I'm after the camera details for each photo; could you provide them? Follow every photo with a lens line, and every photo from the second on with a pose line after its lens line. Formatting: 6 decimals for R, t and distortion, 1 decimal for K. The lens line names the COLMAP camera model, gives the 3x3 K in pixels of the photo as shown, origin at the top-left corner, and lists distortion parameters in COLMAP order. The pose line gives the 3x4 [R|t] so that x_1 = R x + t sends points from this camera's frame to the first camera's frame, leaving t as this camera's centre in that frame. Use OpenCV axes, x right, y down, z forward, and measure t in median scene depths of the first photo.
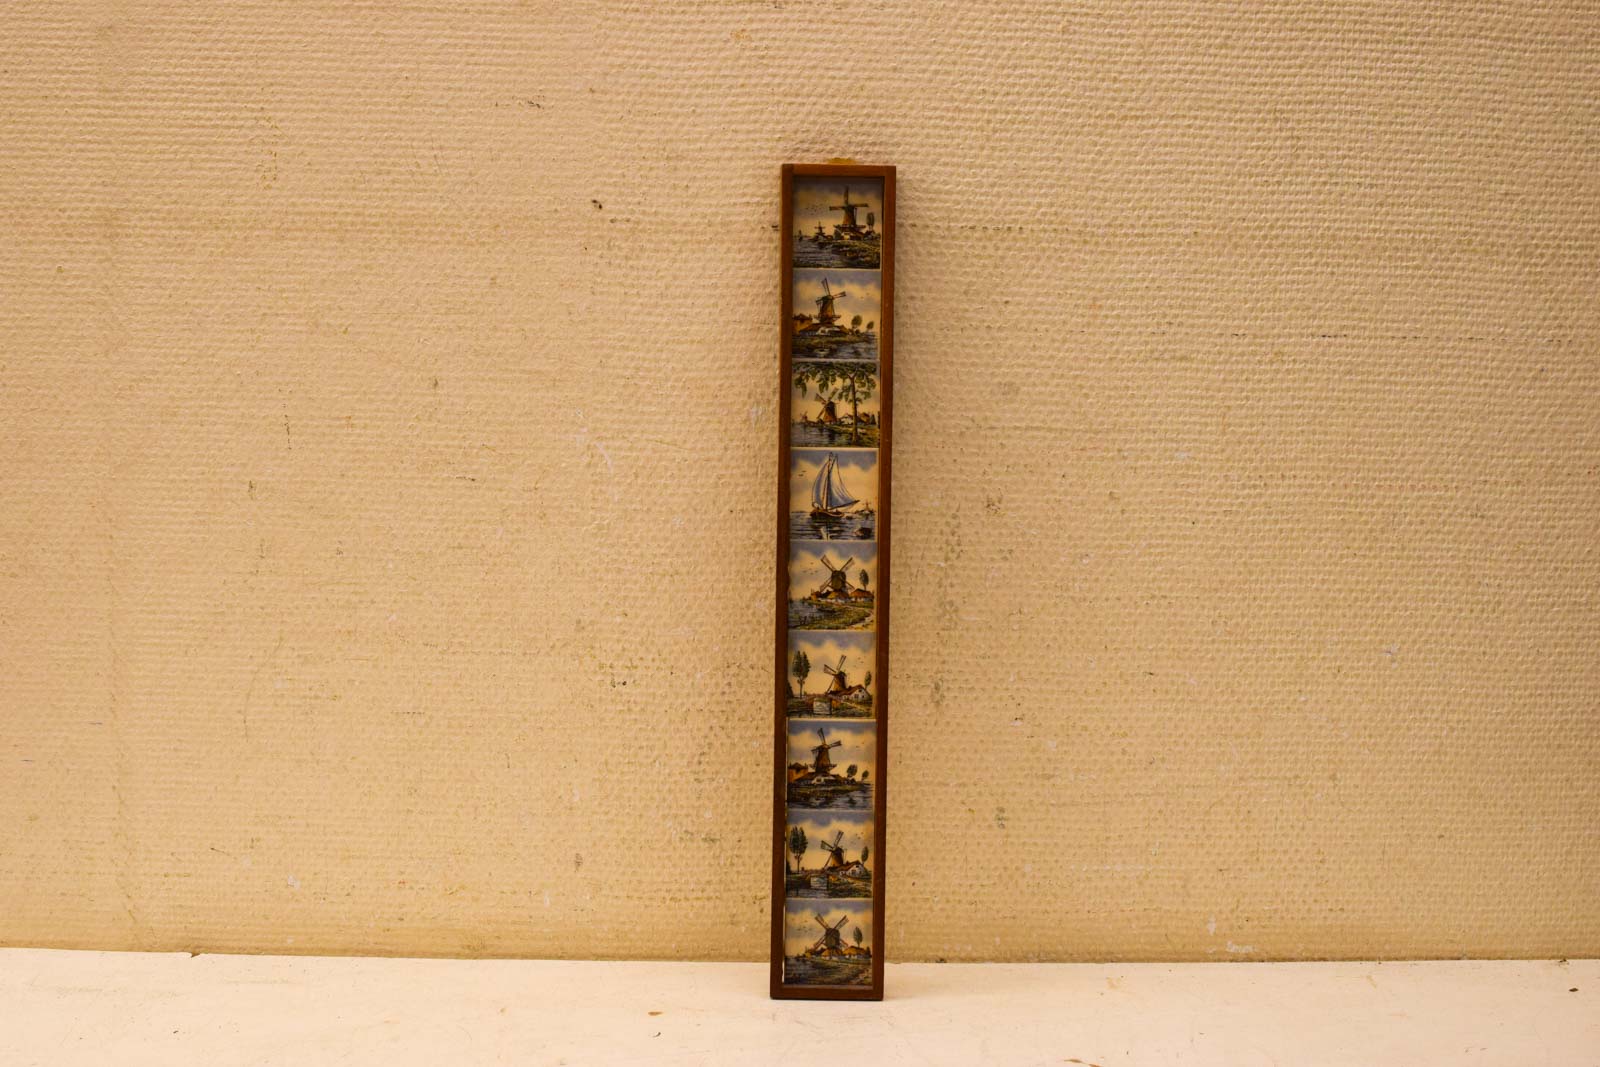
lens RADIAL K [[2486.0, 0, 806.3], [0, 2486.0, 537.7], [0, 0, 1]] dist [-0.197921, 0.000000]
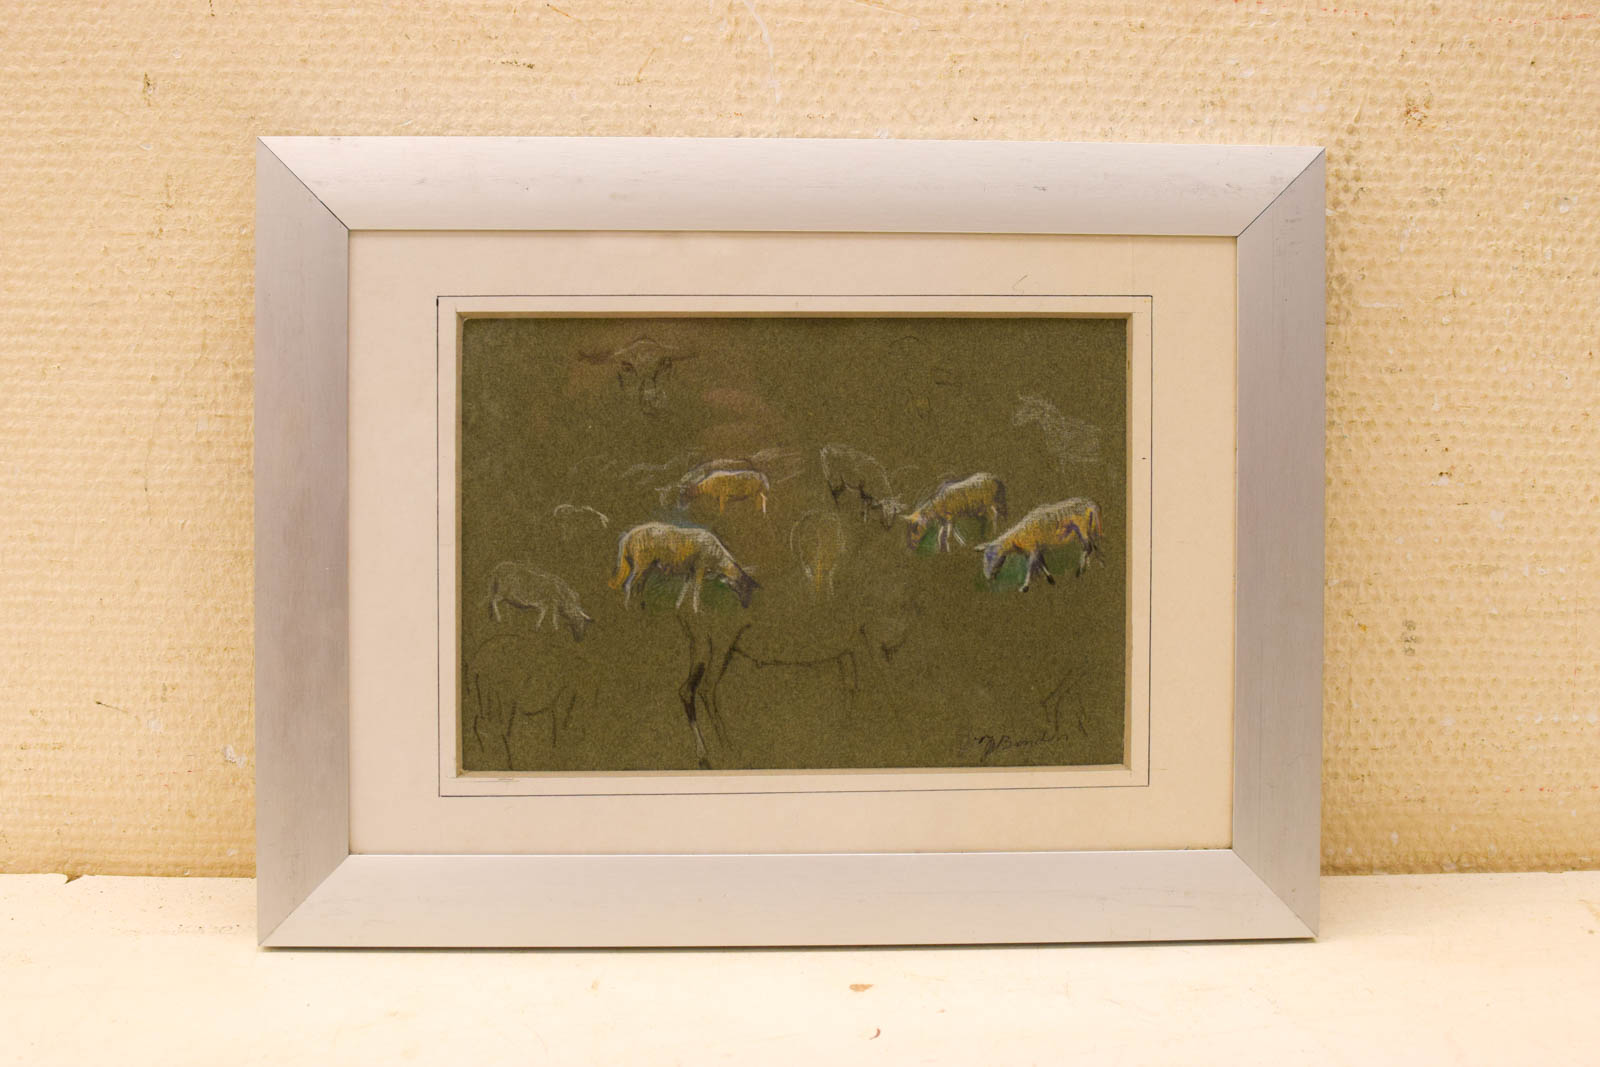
lens RADIAL K [[2486.0, 0, 790.1], [0, 2486.0, 527.3], [0, 0, 1]] dist [-0.197921, 0.000000]
pose [[0.999954, -0.005930, -0.007480, -0.069740], [0.006547, 0.996325, 0.085406, 0.034920], [0.006946, -0.085452, 0.996318, 0.415410]]
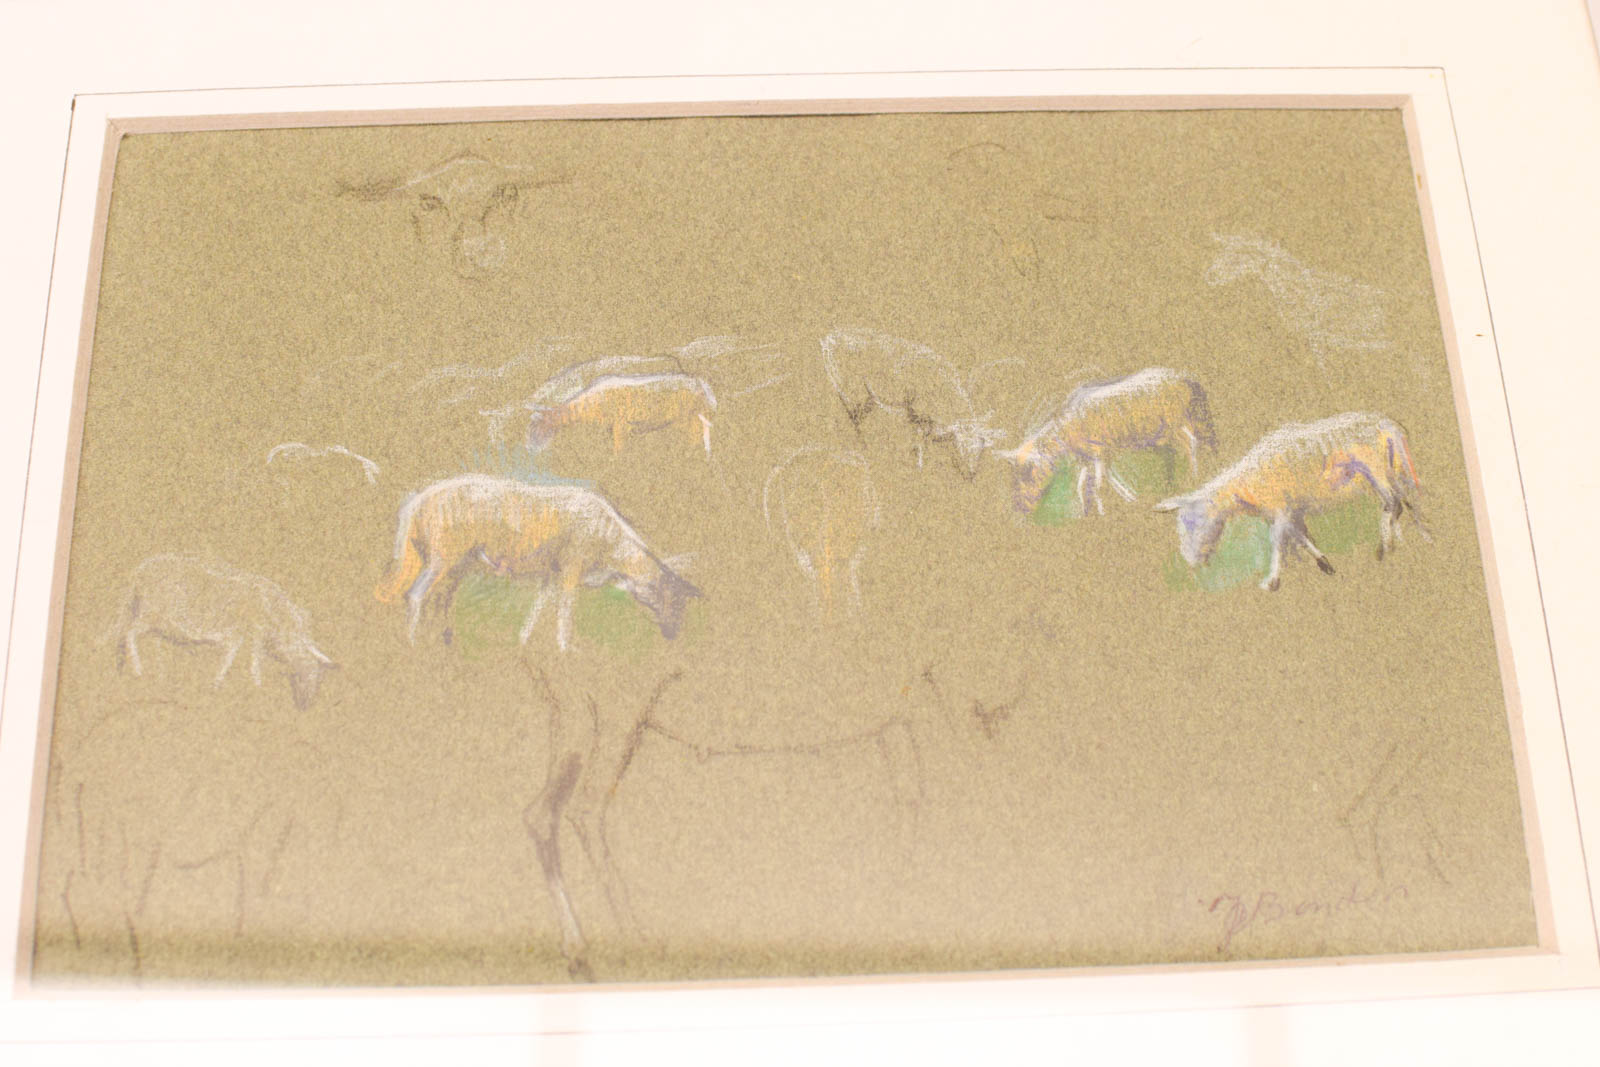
lens RADIAL K [[2486.0, 0, 797.8], [0, 2486.0, 532.5], [0, 0, 1]] dist [-0.197921, 0.000000]
pose [[0.998144, -0.056790, -0.021975, -0.064403], [0.043917, 0.921345, -0.386256, 0.199357], [0.042182, 0.384574, 0.922130, 0.749481]]
